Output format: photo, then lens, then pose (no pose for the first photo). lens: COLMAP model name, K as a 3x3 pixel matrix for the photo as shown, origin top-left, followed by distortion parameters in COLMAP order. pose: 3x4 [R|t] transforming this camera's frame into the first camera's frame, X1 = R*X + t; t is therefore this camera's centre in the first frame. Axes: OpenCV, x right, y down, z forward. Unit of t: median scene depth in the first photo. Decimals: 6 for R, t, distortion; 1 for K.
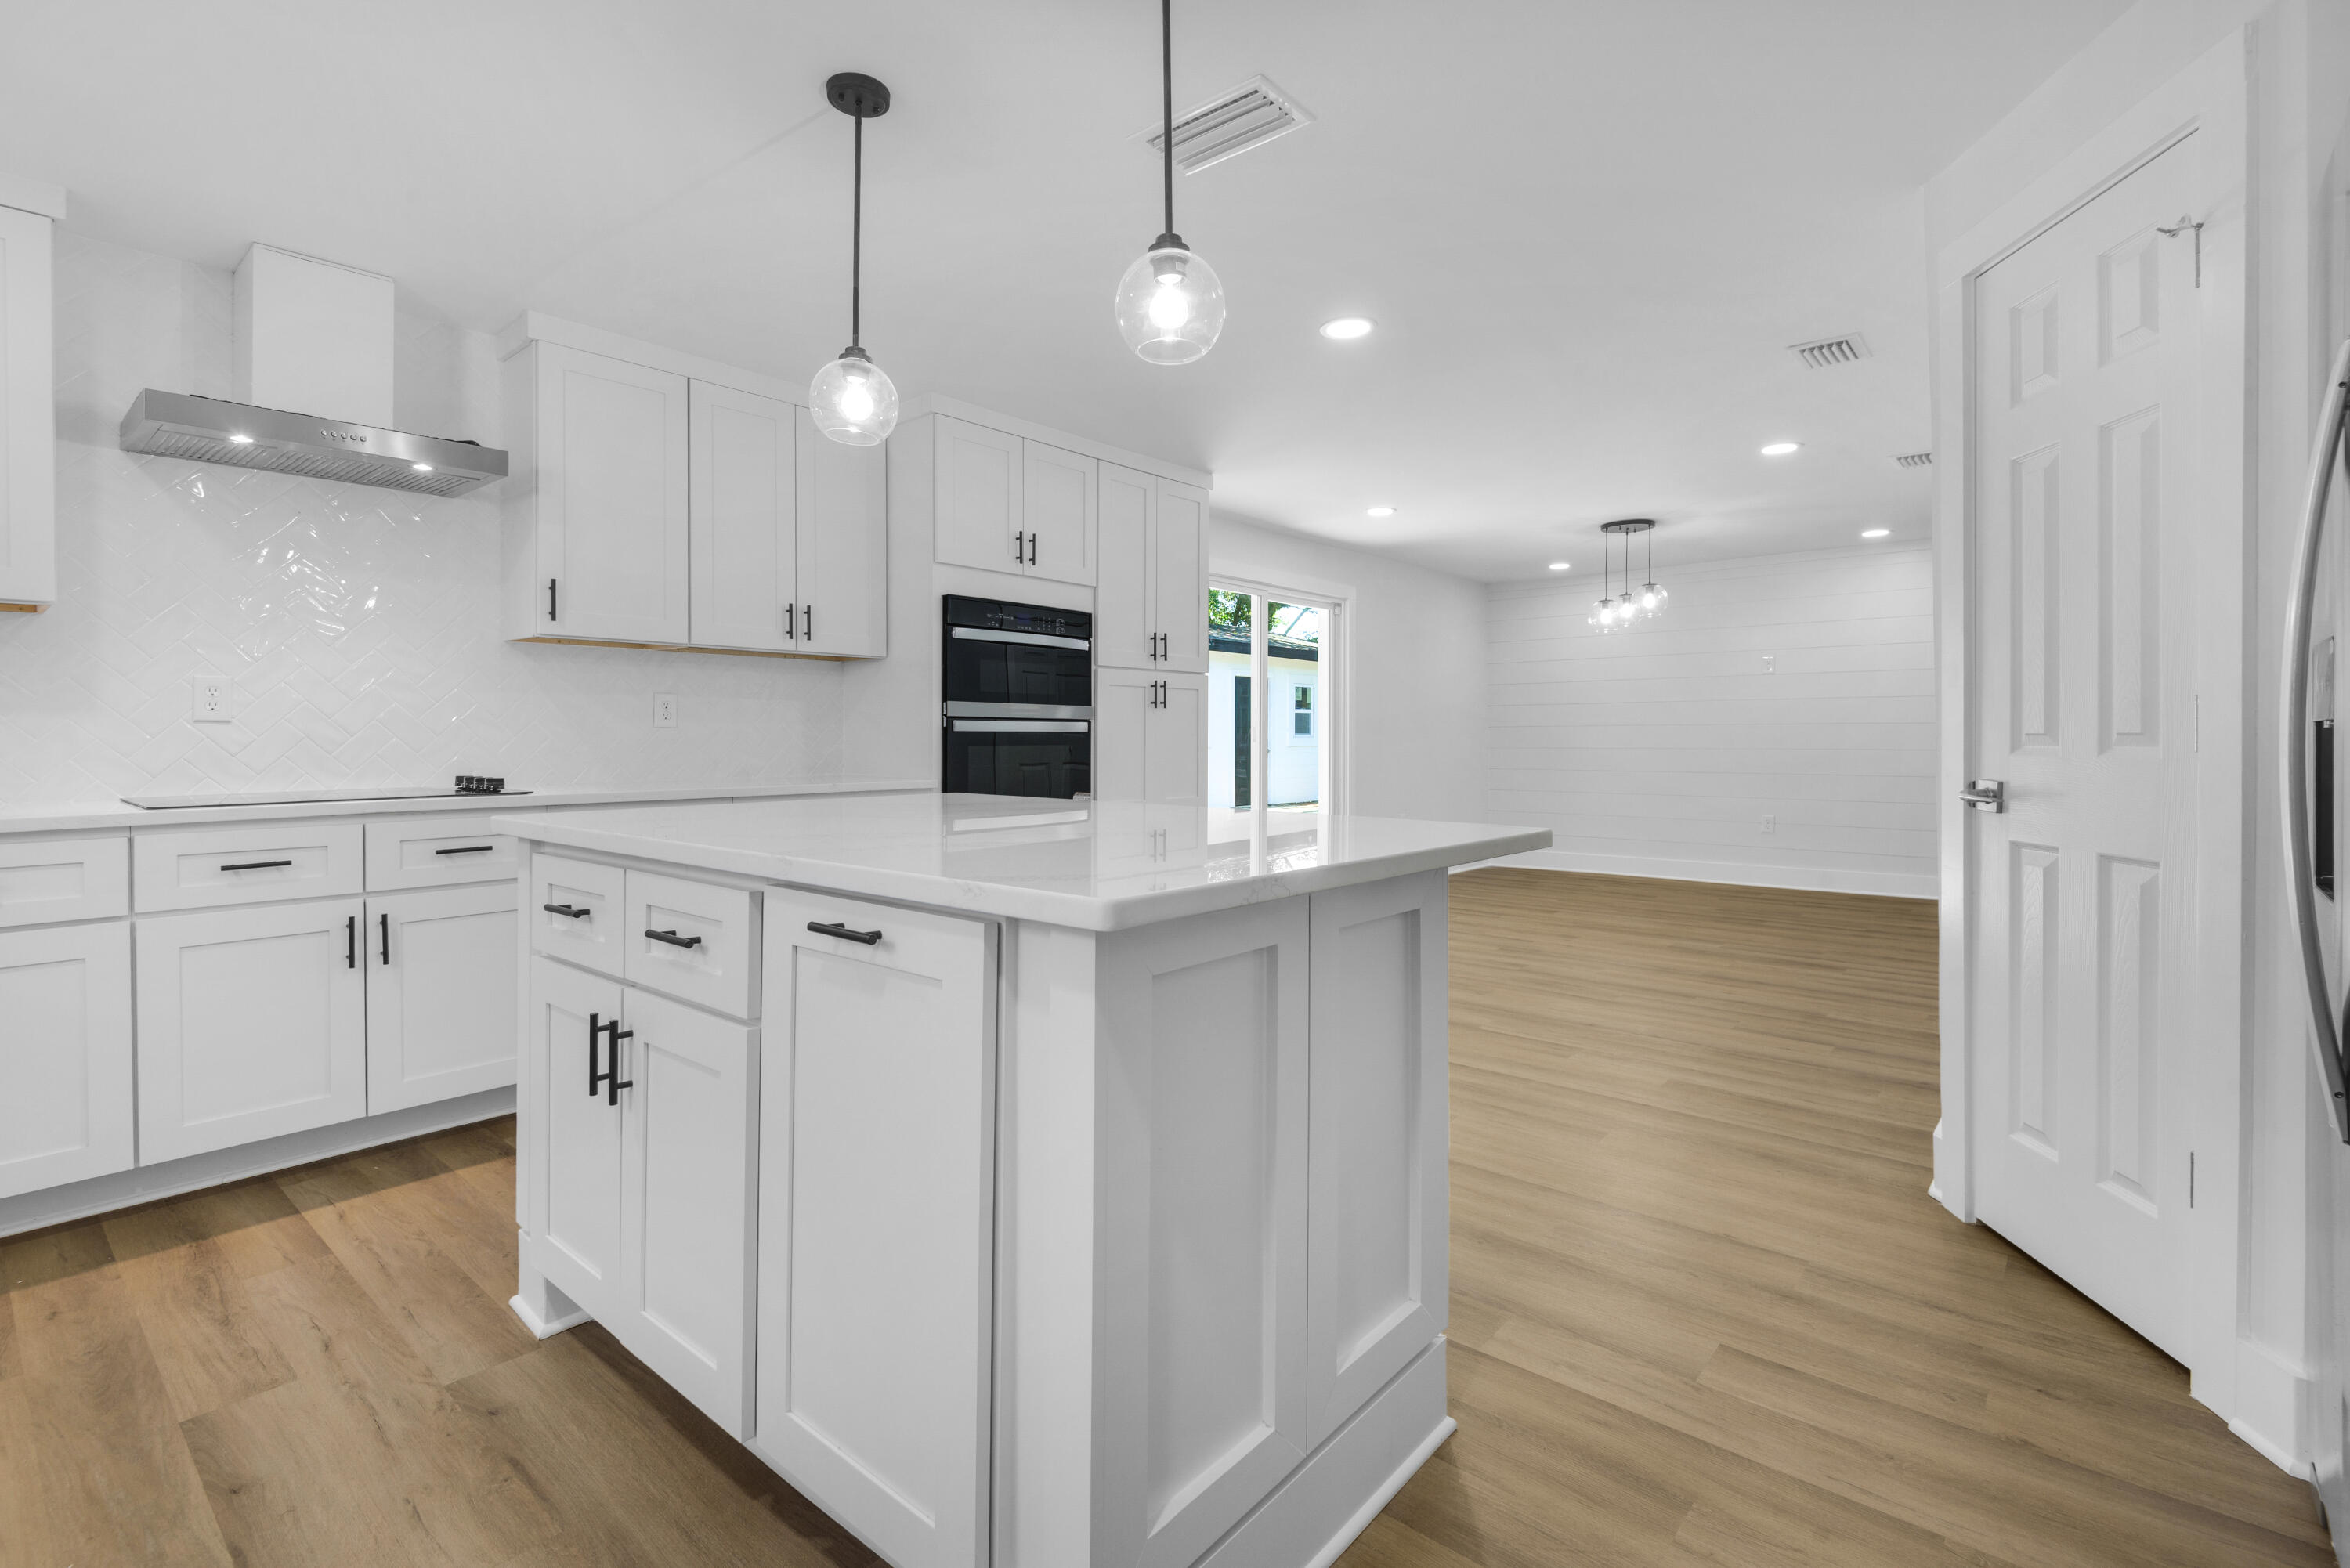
lens RADIAL K [[1075.4, 0, 1187.6], [0, 1075.4, 777.3], [0, 0, 1]] dist [0.042287, -0.028430]
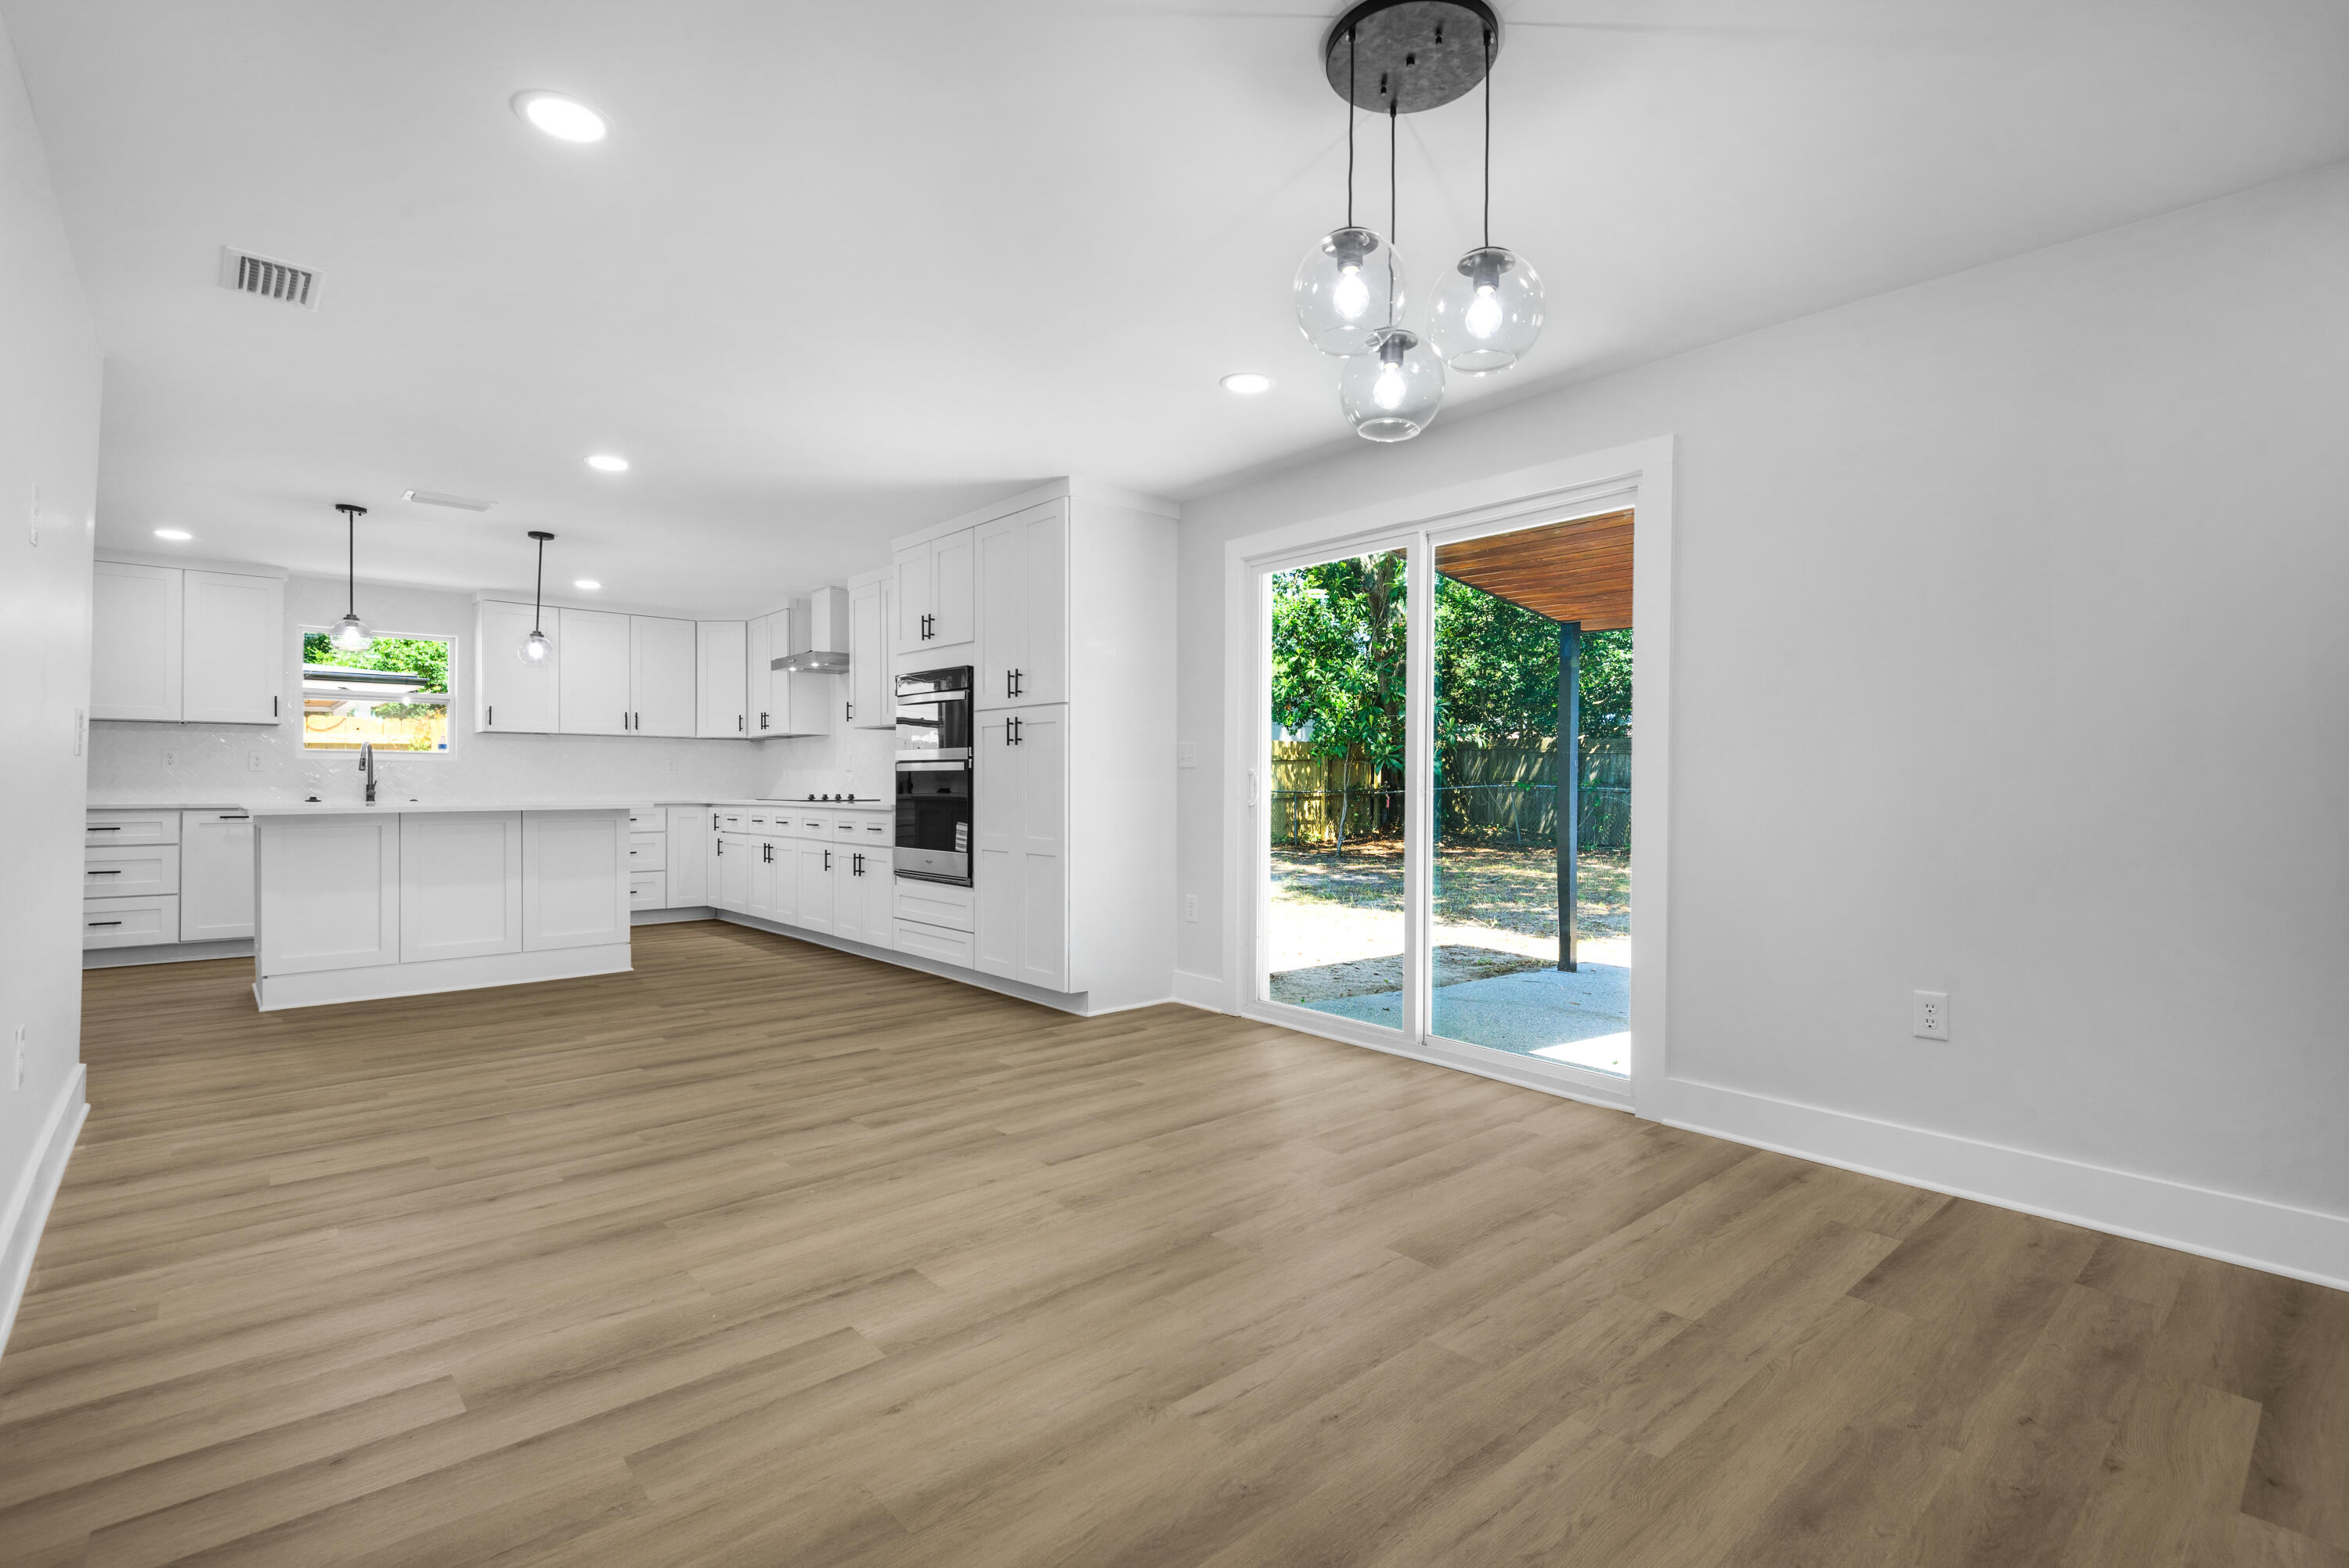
lens RADIAL K [[1074.9, 0, 1187.0], [0, 1074.9, 777.3], [0, 0, 1]] dist [0.042287, -0.028430]
pose [[-0.138784, -0.006232, -0.990303, 0.995582], [-0.038869, 0.999244, -0.000841, -0.041875], [0.989560, 0.038376, -0.138922, 1.372740]]
